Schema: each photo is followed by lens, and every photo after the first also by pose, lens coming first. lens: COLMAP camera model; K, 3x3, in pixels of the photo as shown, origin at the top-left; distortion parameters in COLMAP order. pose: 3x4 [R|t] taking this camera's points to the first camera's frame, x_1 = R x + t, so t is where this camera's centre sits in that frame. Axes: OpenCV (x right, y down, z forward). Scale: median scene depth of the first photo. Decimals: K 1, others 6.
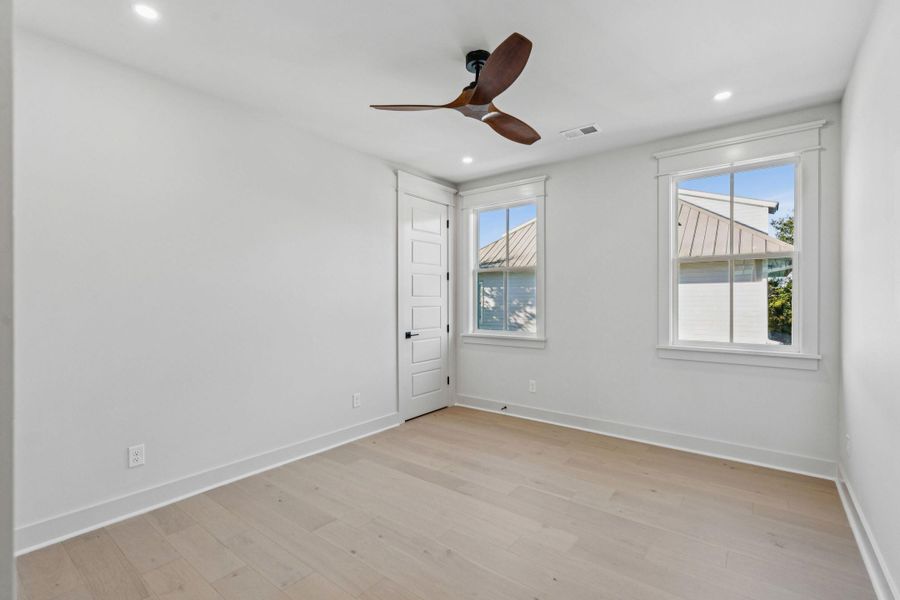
lens RADIAL K [[407.5, 0, 448.5], [0, 407.5, 296.2], [0, 0, 1]] dist [-0.000186, 0.000216]
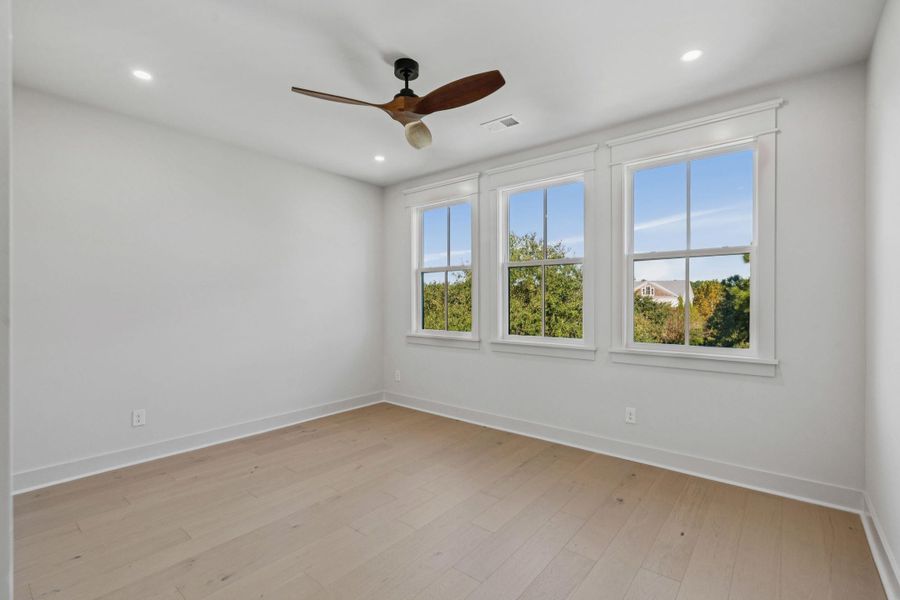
lens RADIAL K [[539.8, 0, 451.6], [0, 539.8, 303.1], [0, 0, 1]] dist [0.004693, 0.000518]
pose [[0.986235, -0.001270, -0.165343, 0.365511], [0.003888, 0.999872, 0.015510, -0.002952], [0.165302, -0.015939, 0.986114, -0.278212]]
